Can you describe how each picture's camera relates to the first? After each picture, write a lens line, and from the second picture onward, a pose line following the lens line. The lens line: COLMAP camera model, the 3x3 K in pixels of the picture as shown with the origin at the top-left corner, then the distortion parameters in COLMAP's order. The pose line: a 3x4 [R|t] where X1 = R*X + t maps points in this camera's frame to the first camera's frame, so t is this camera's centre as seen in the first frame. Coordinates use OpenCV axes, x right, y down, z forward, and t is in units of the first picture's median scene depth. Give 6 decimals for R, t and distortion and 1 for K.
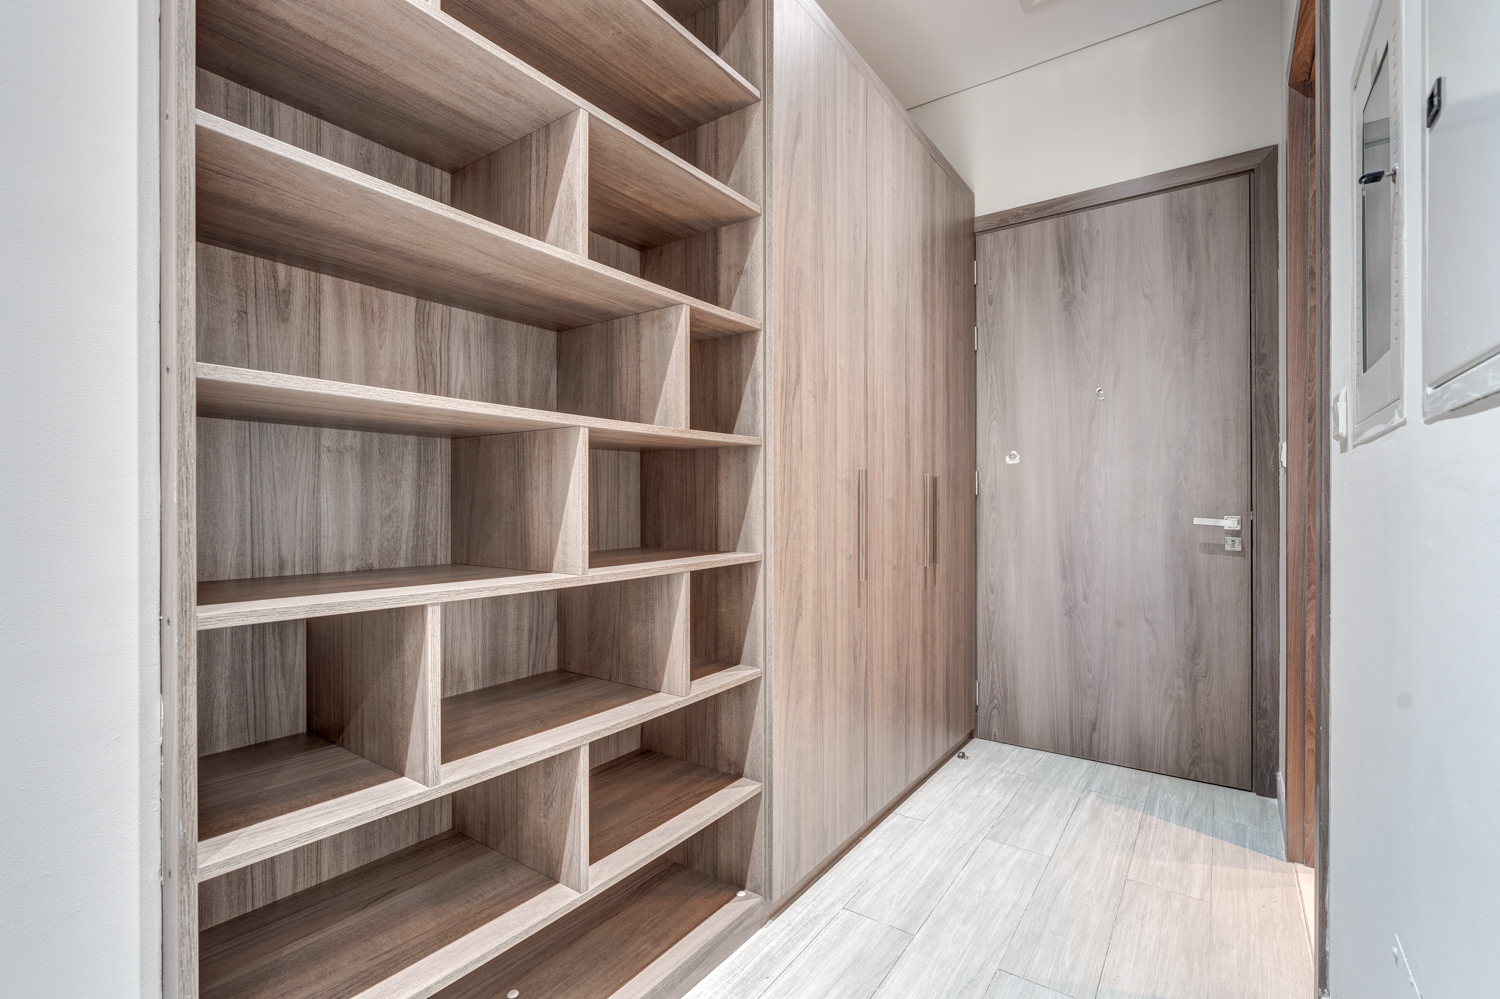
lens RADIAL K [[685.1, 0, 739.5], [0, 685.1, 503.6], [0, 0, 1]] dist [-0.006089, 0.001234]
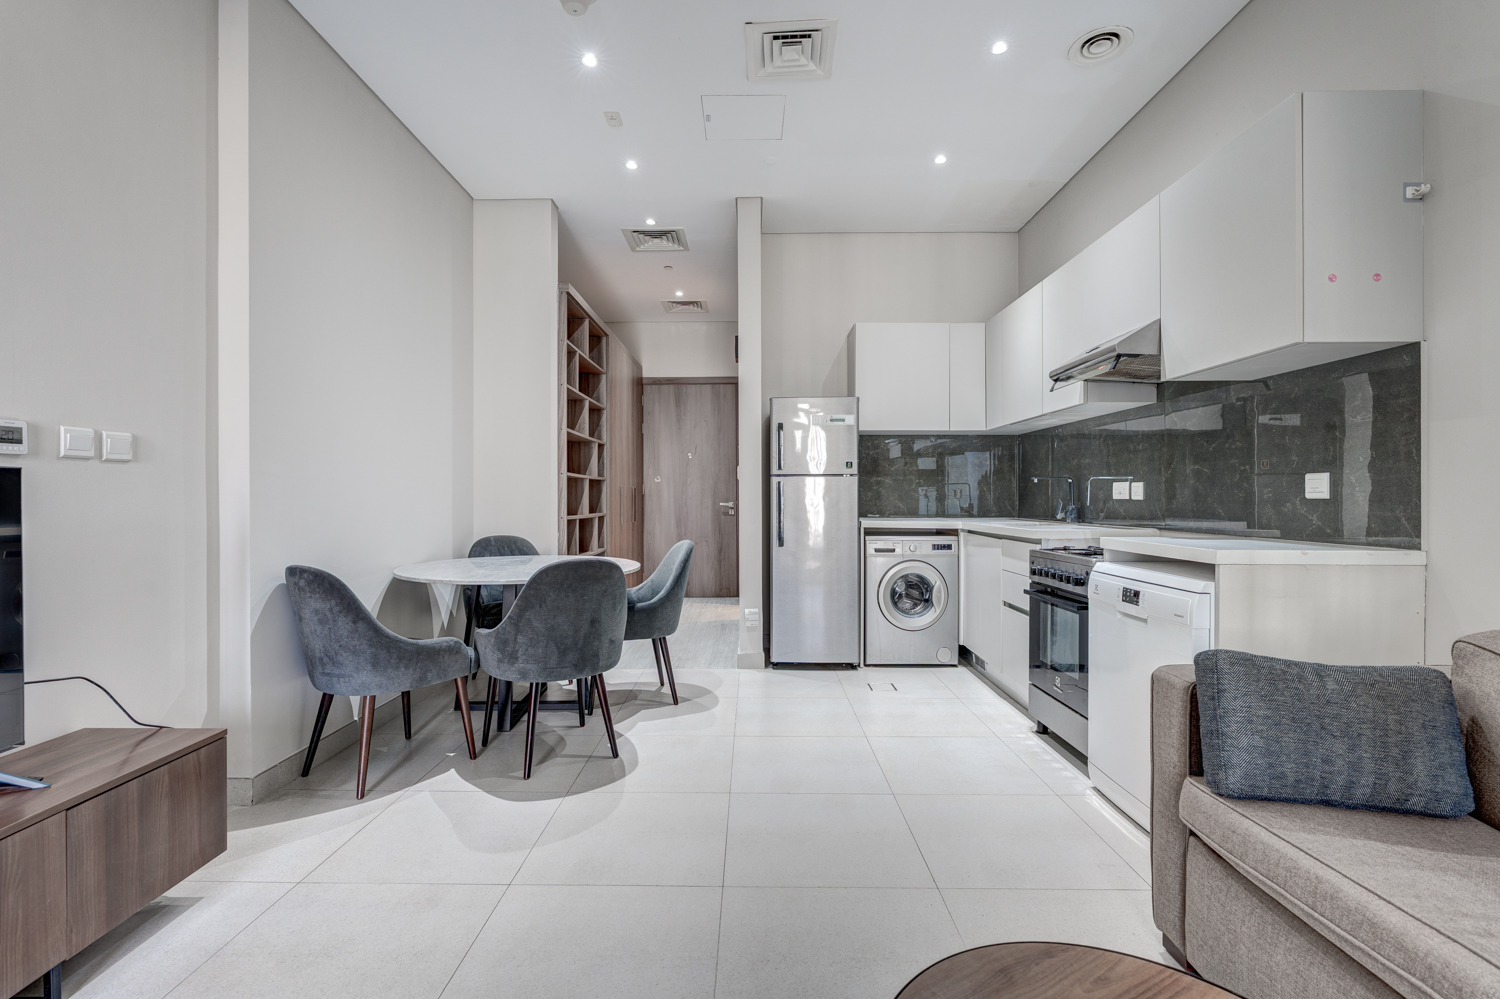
lens RADIAL K [[685.1, 0, 734.6], [0, 685.1, 496.0], [0, 0, 1]] dist [-0.006089, 0.001234]
pose [[0.832178, 0.001301, 0.554506, -0.759682], [0.003227, 0.999969, -0.007189, 0.011419], [-0.554499, 0.007772, 0.832148, -1.235200]]
